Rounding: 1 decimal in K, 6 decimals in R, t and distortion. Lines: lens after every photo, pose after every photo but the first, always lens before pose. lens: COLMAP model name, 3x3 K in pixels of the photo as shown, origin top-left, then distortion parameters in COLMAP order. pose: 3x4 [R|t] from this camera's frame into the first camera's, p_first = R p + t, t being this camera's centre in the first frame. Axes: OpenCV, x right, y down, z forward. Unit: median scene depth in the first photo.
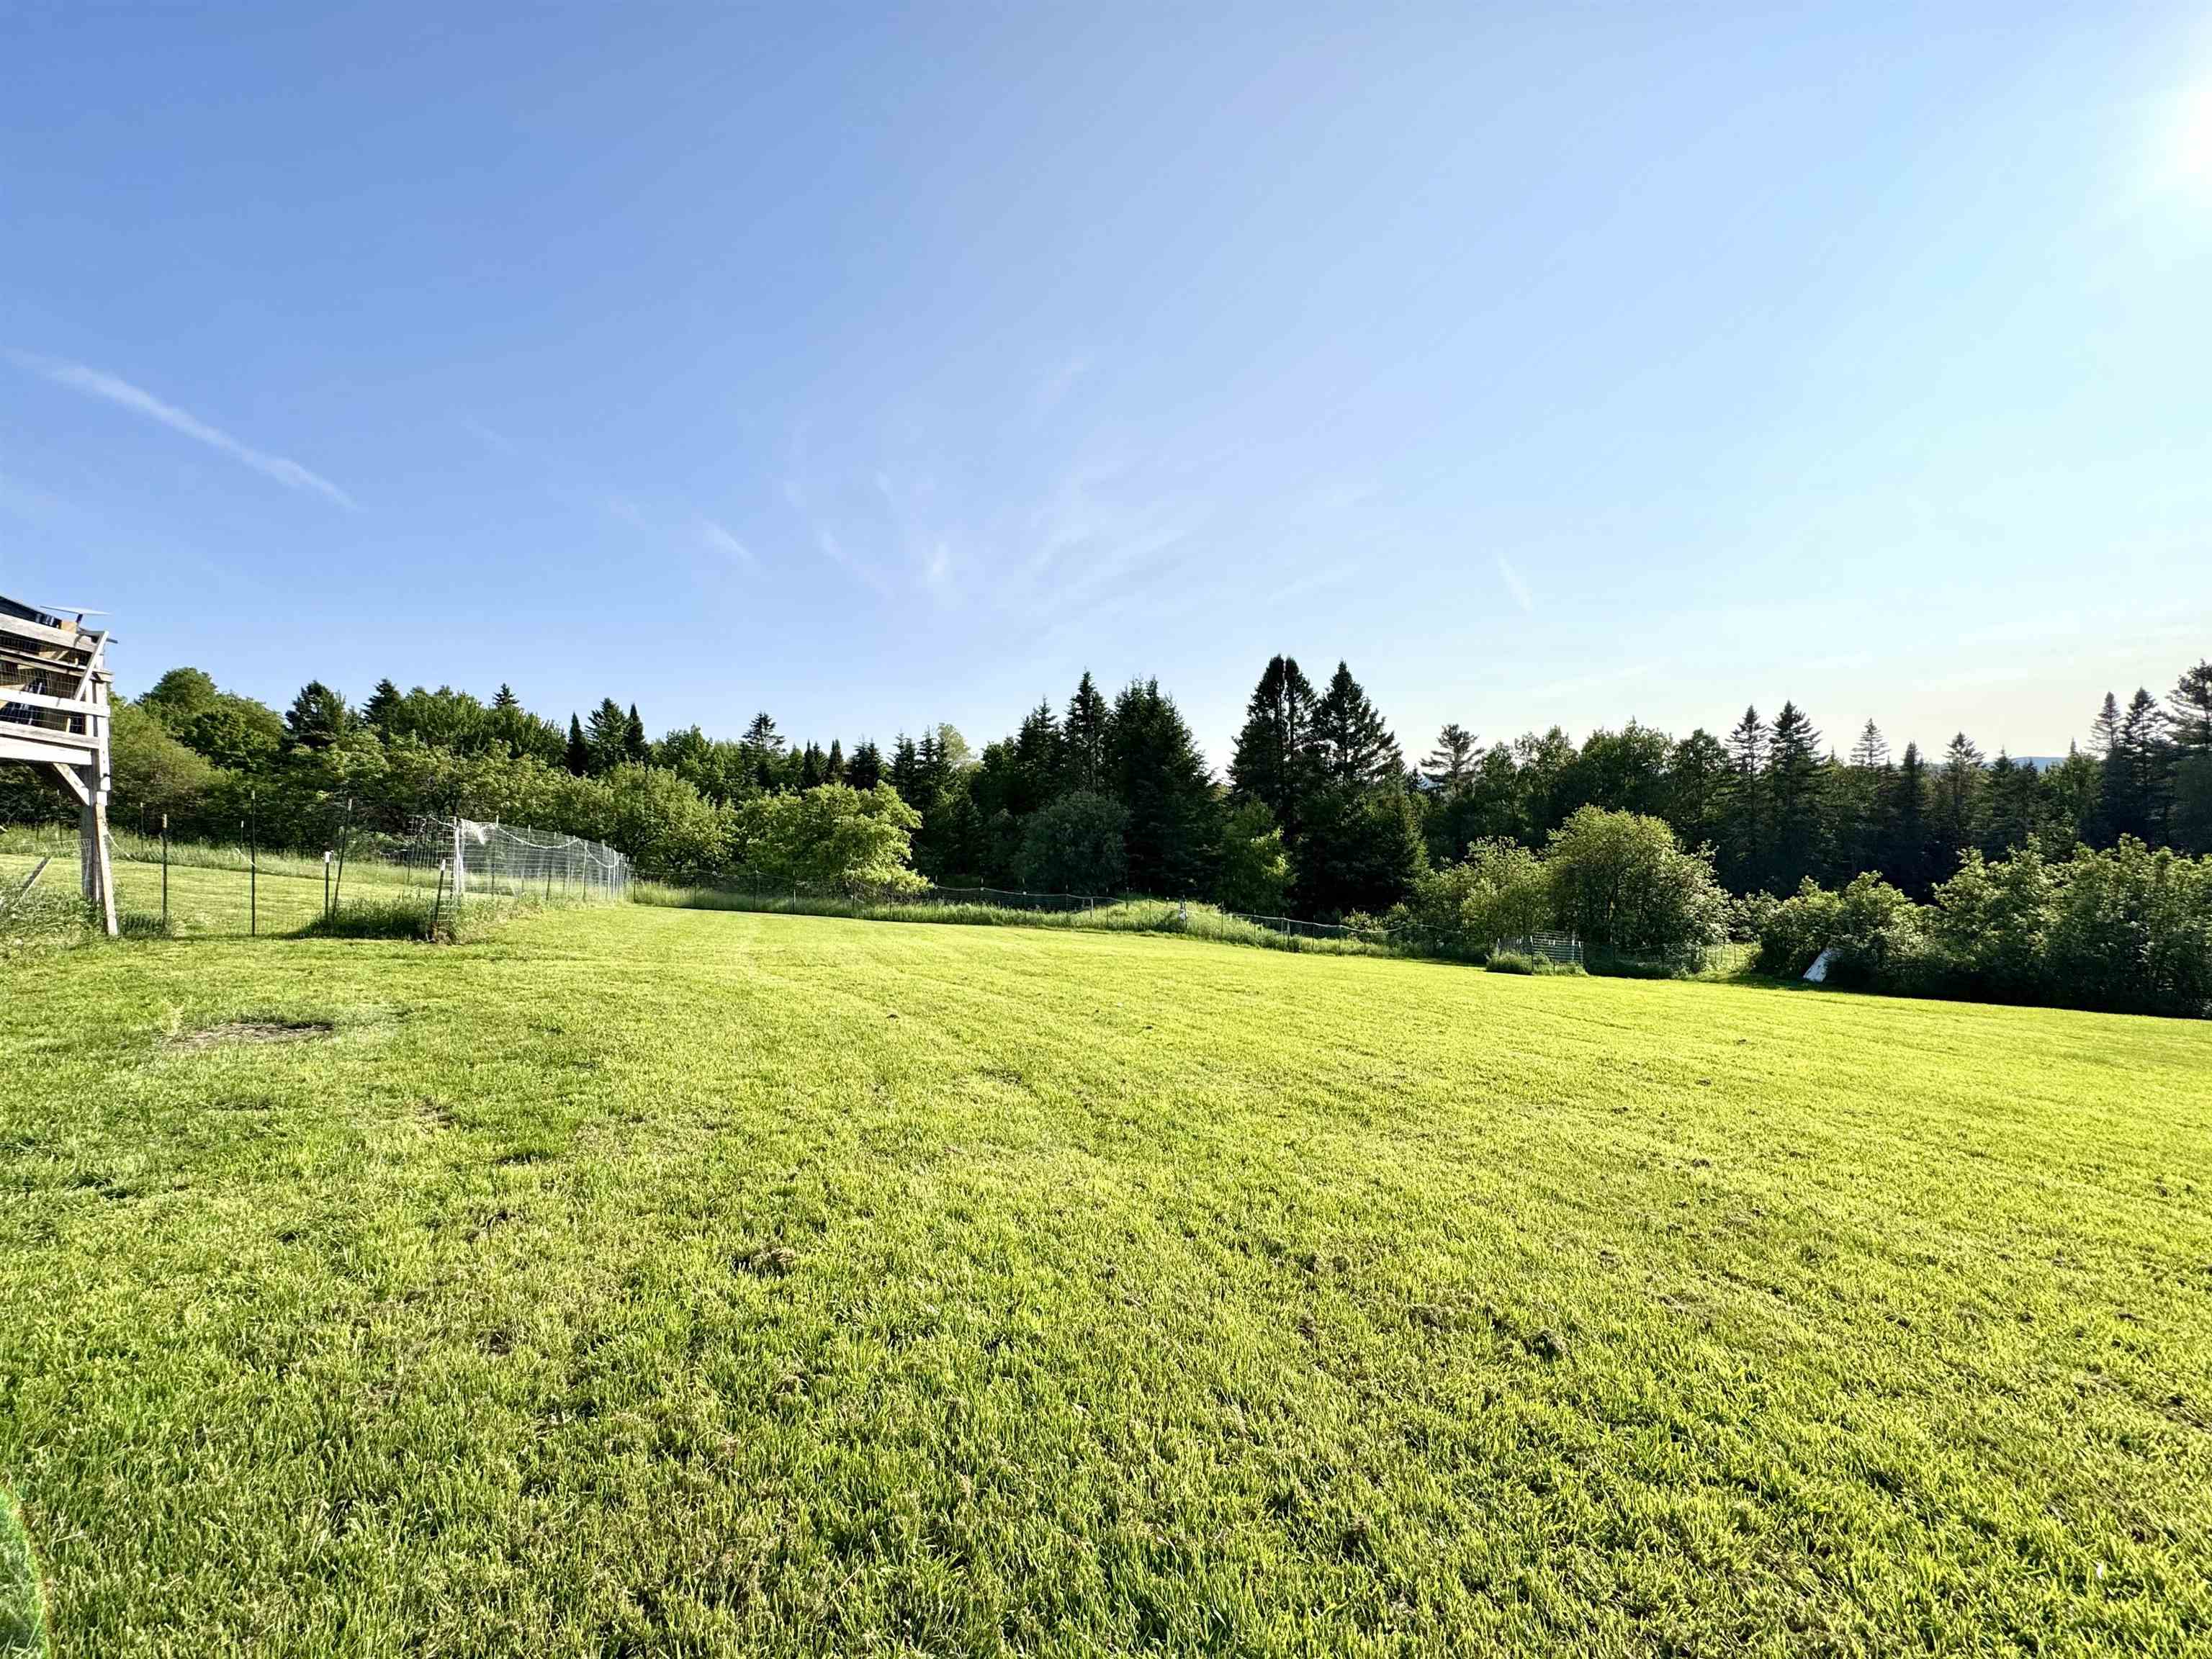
lens RADIAL K [[879.8, 0, 1106.1], [0, 879.8, 826.8], [0, 0, 1]] dist [-0.001696, 0.000260]
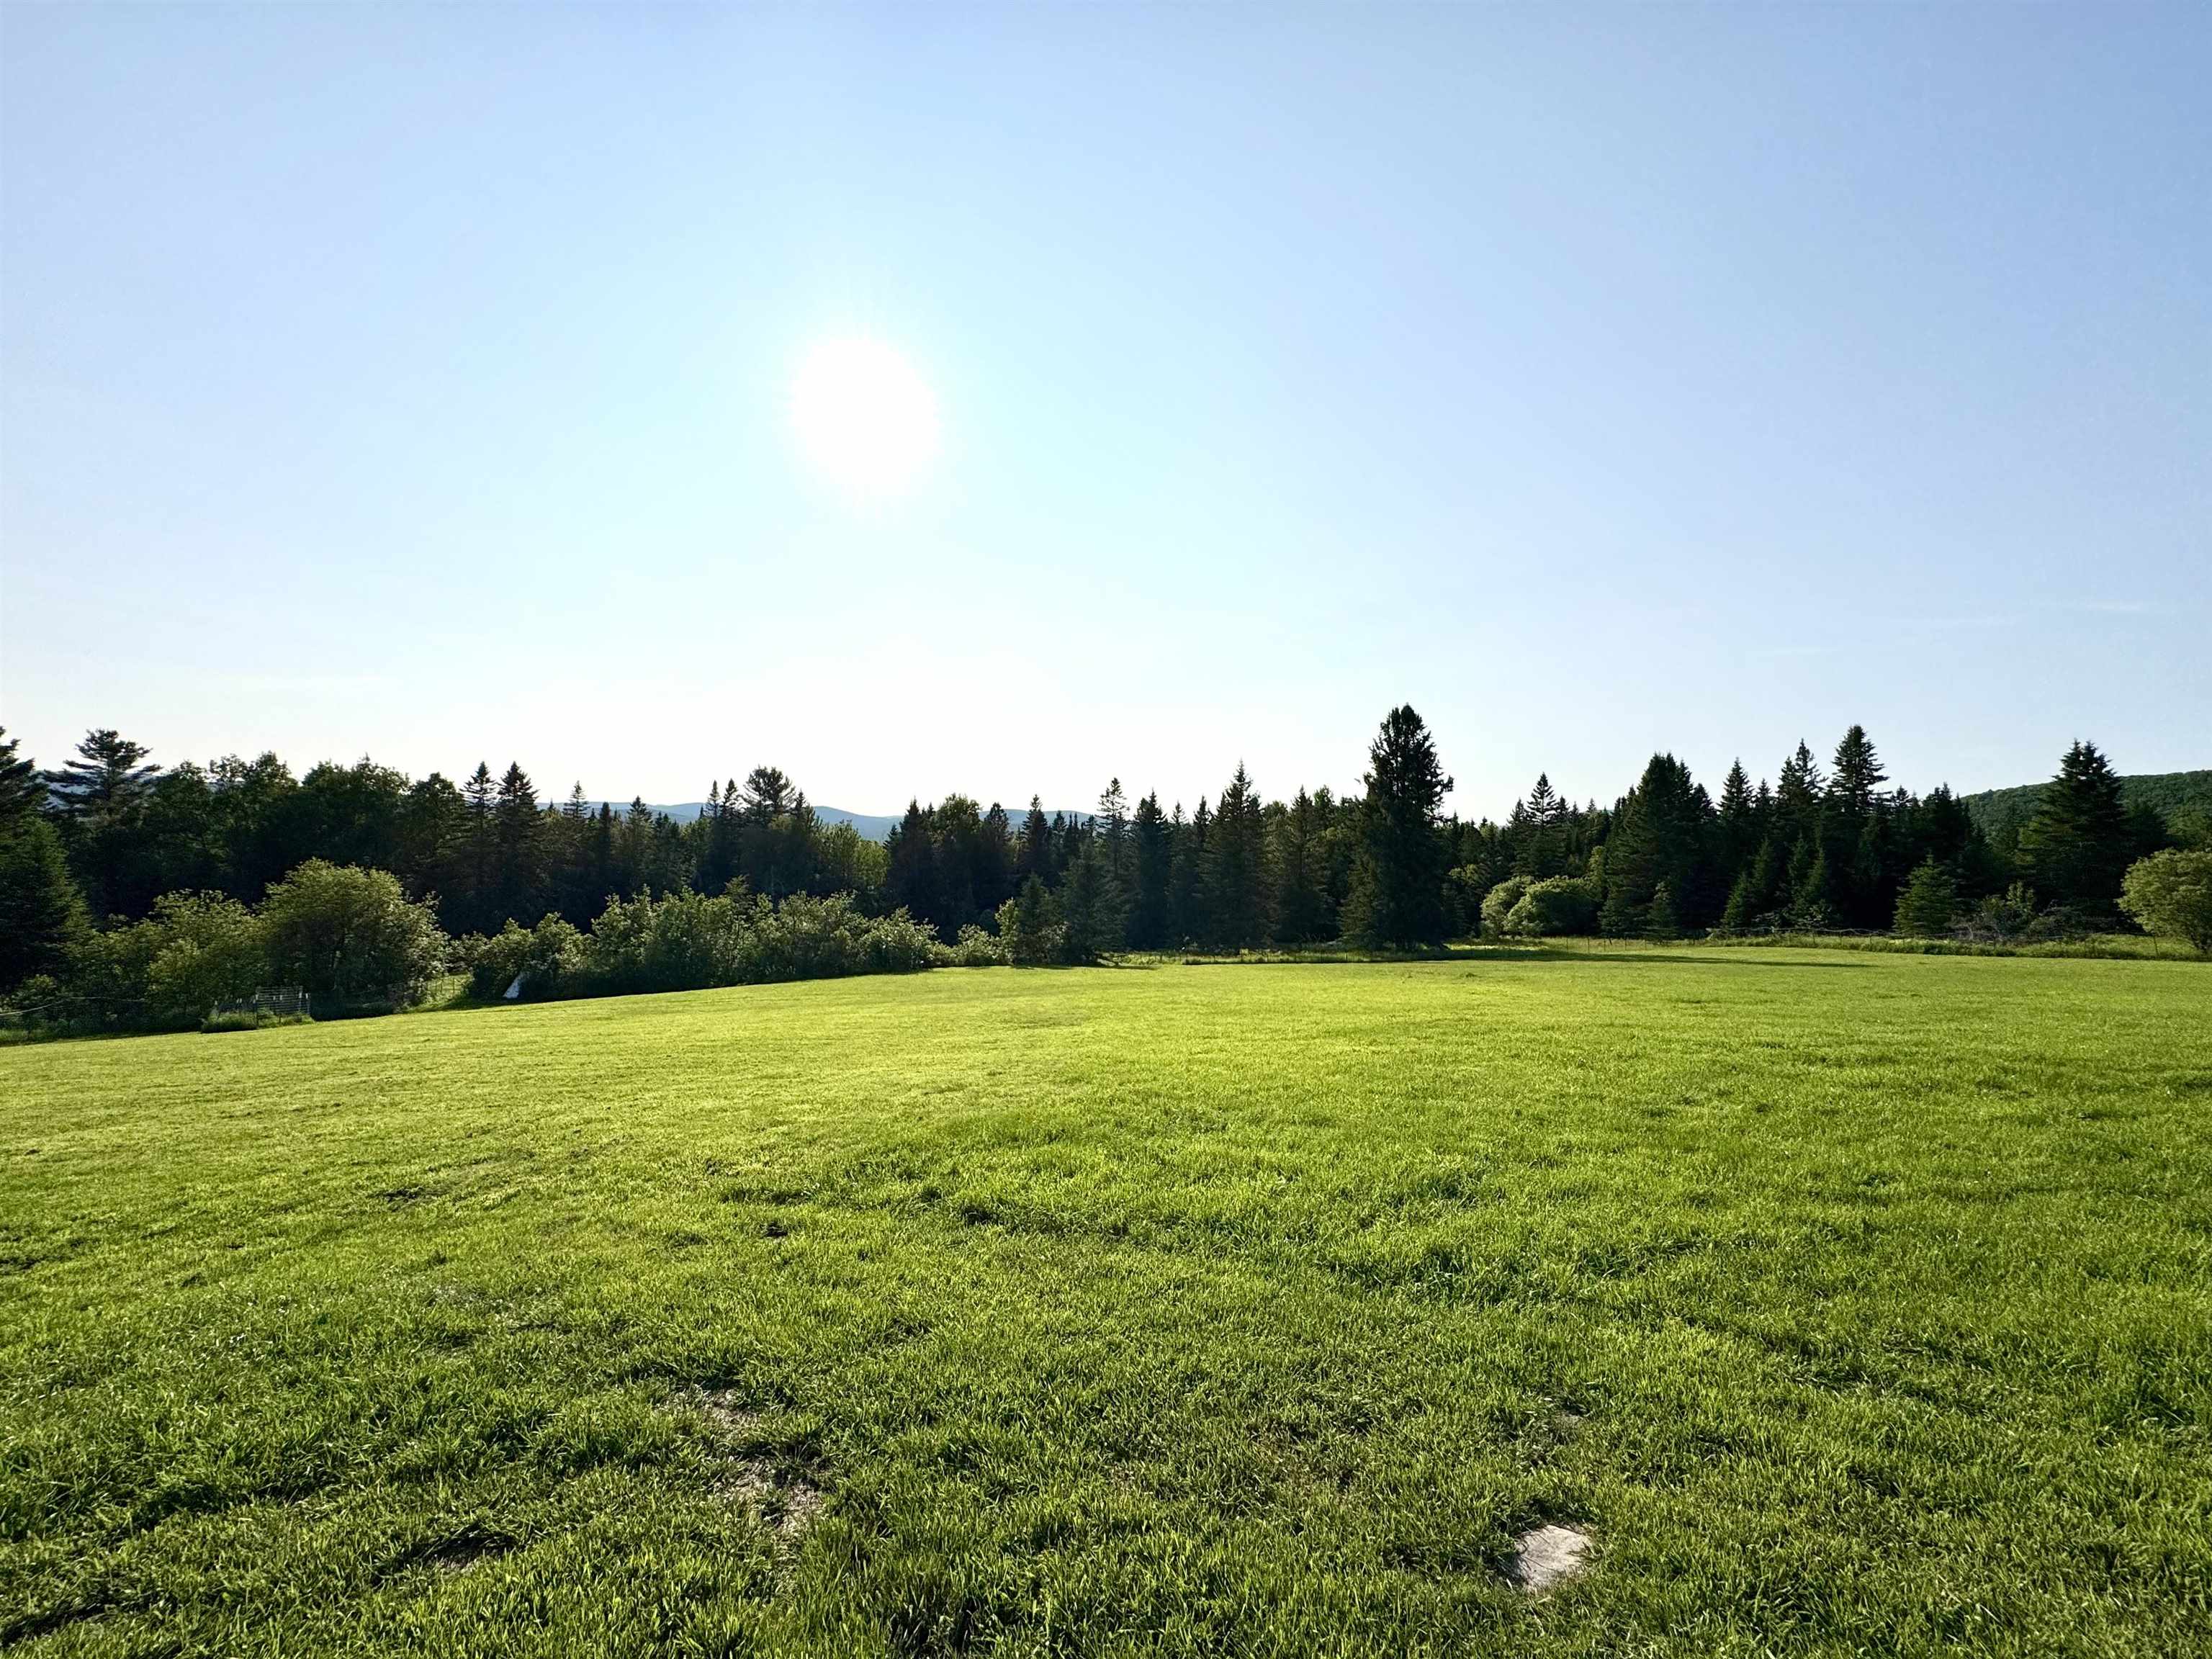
lens RADIAL K [[879.8, 0, 1105.2], [0, 879.8, 830.1], [0, 0, 1]] dist [-0.001696, 0.000260]
pose [[0.323008, 0.036687, 0.945685, -0.125836], [-0.012790, 0.999326, -0.034399, -0.032464], [-0.946310, -0.000984, 0.323260, -0.206504]]
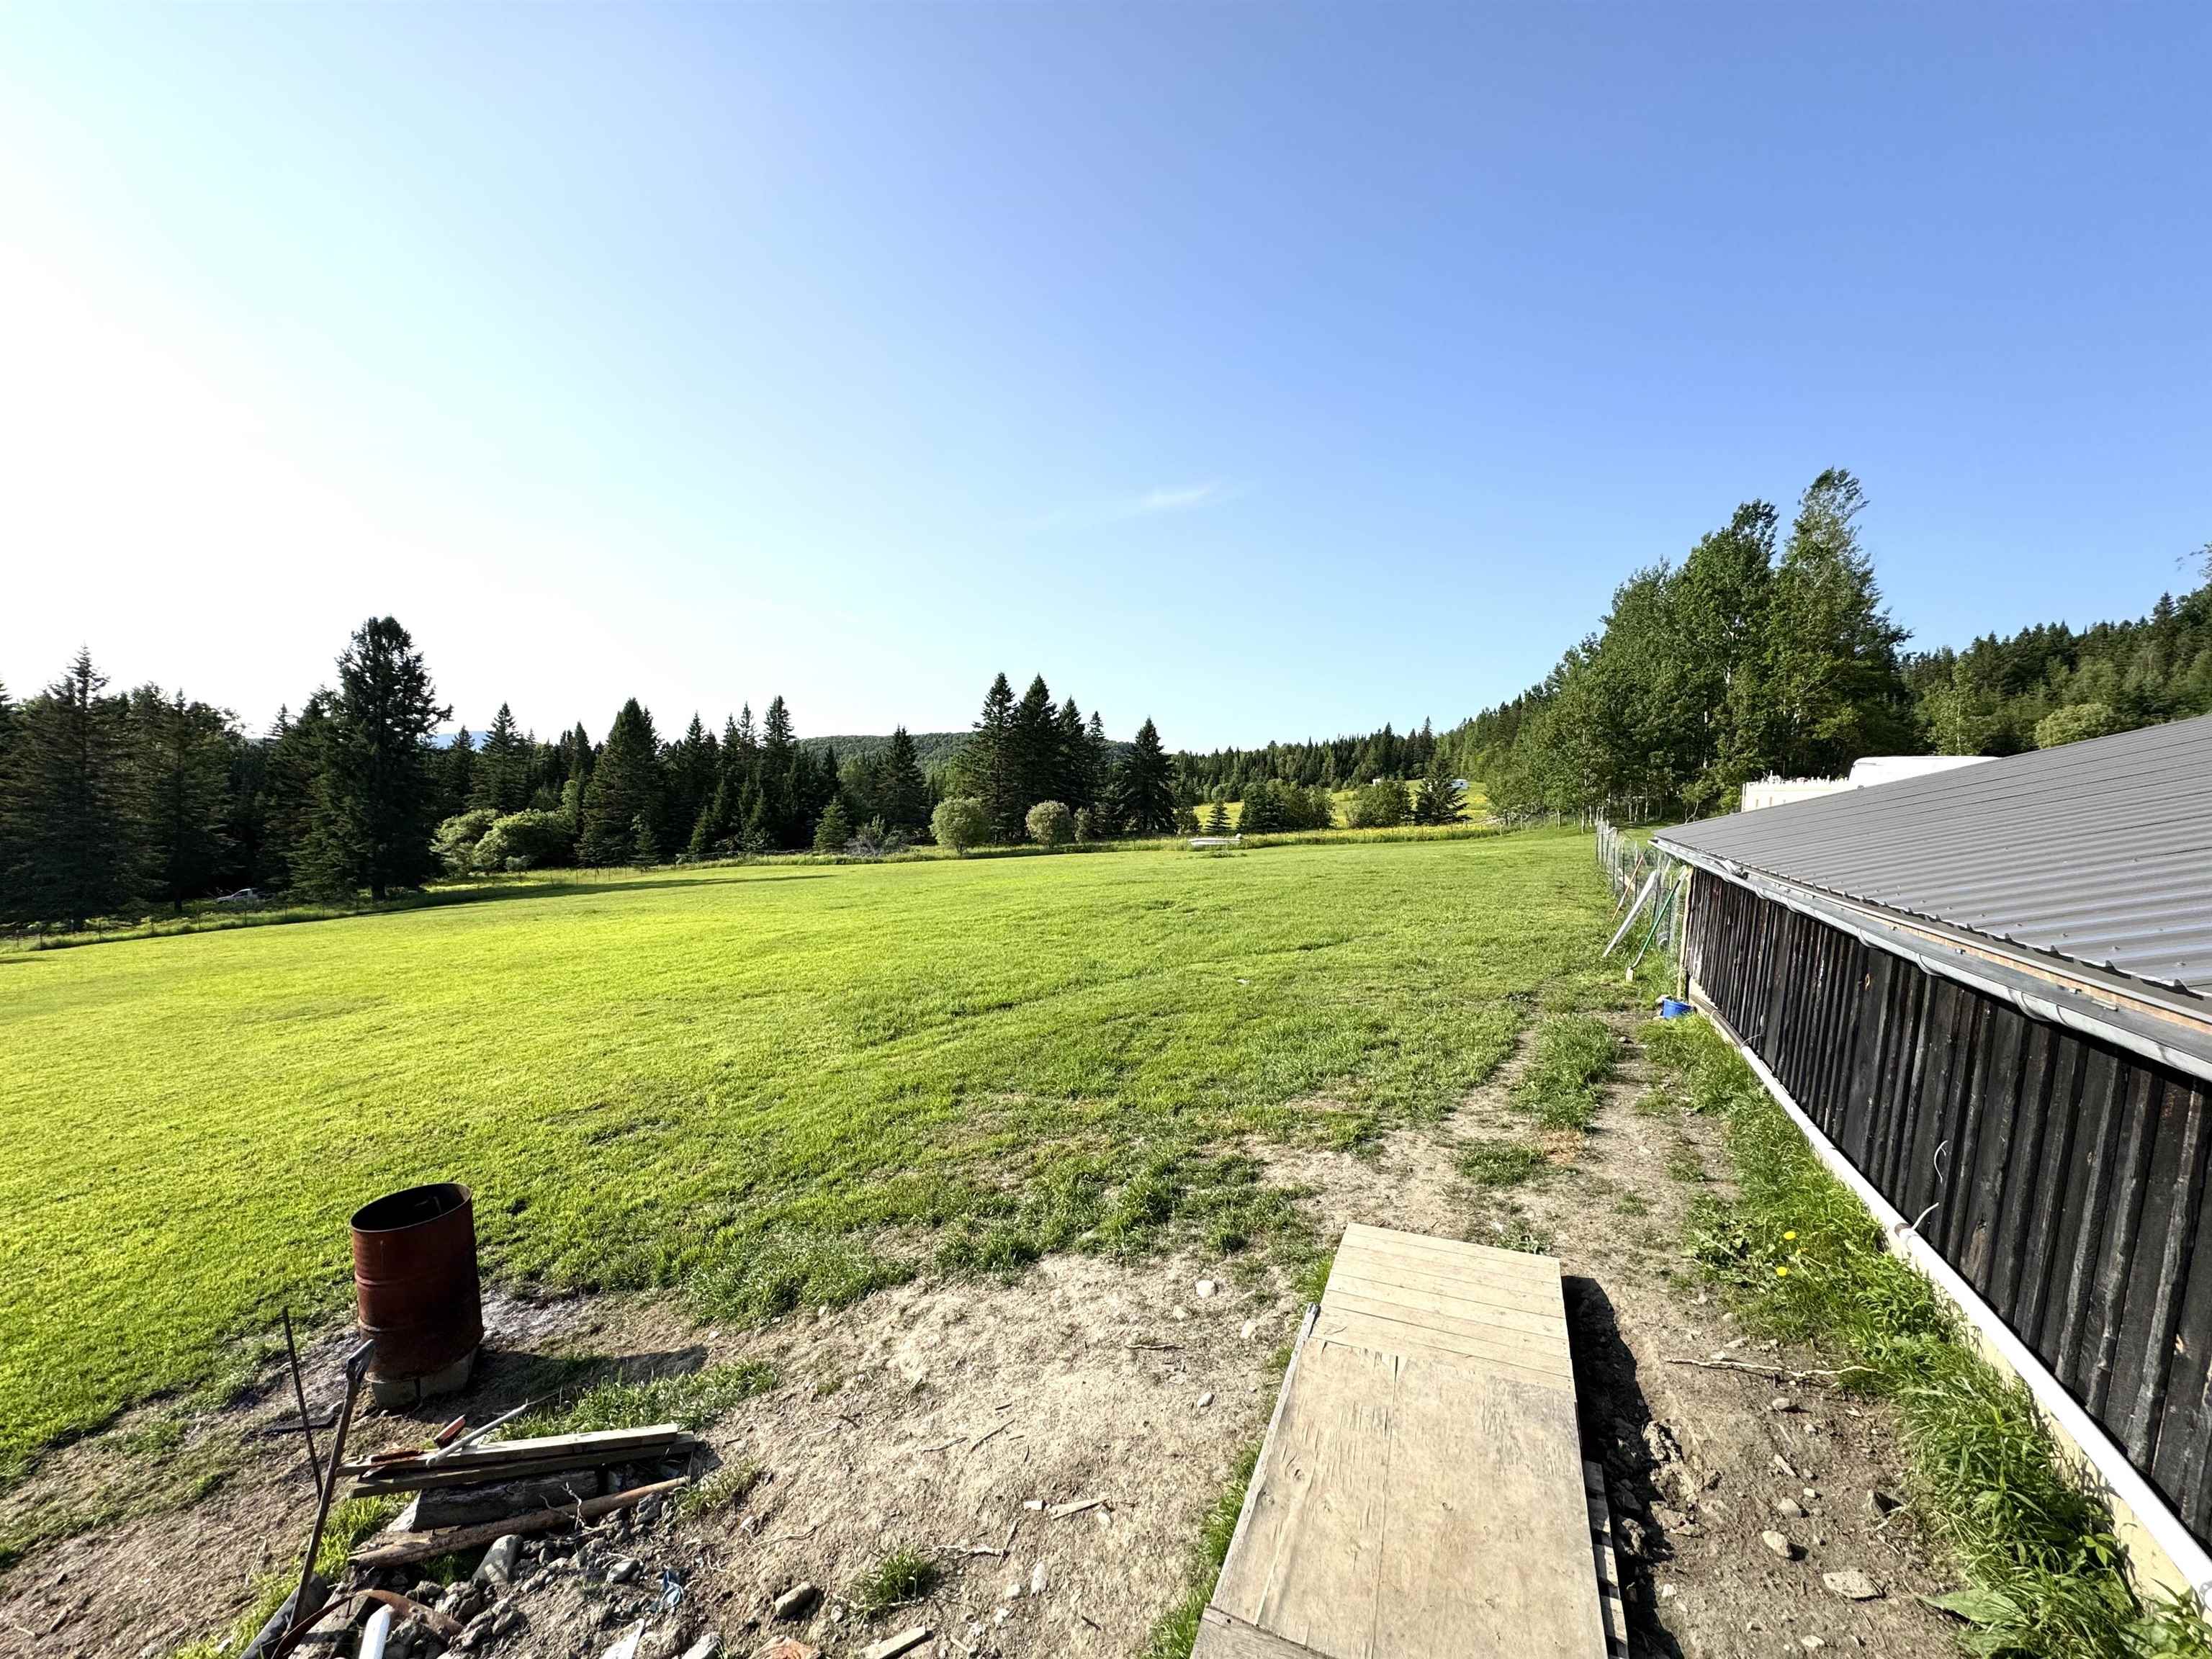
lens RADIAL K [[879.8, 0, 1104.3], [0, 879.8, 827.6], [0, 0, 1]] dist [-0.001696, 0.000260]
pose [[-0.718091, -0.033024, 0.695165, -0.218437], [-0.022189, 0.999452, 0.024558, -0.046894], [-0.695595, 0.002210, -0.718430, -0.010374]]
